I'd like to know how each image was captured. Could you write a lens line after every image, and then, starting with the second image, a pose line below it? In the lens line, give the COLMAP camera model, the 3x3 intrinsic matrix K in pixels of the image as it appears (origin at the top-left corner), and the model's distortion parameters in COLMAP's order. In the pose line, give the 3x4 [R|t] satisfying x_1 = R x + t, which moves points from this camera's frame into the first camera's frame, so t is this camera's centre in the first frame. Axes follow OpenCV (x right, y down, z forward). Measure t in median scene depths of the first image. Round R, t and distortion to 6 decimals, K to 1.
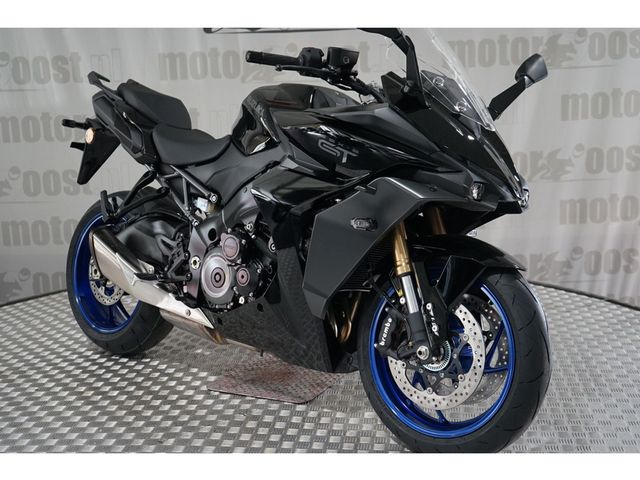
lens RADIAL K [[888.1, 0, 320.0], [0, 888.1, 240.0], [0, 0, 1]] dist [-0.012742, -0.041525]
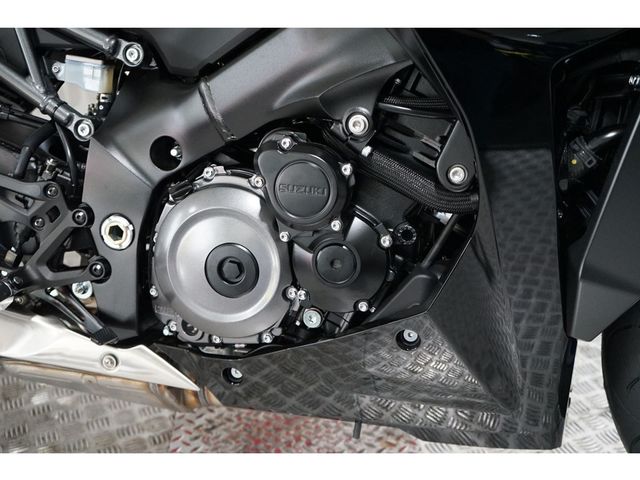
lens RADIAL K [[888.1, 0, 320.0], [0, 888.1, 240.0], [0, 0, 1]] dist [-0.012742, -0.041525]
pose [[0.879823, -0.184301, 0.438116, -0.229030], [0.100879, 0.973170, 0.206796, -0.040185], [-0.464473, -0.137747, 0.874809, 0.629105]]
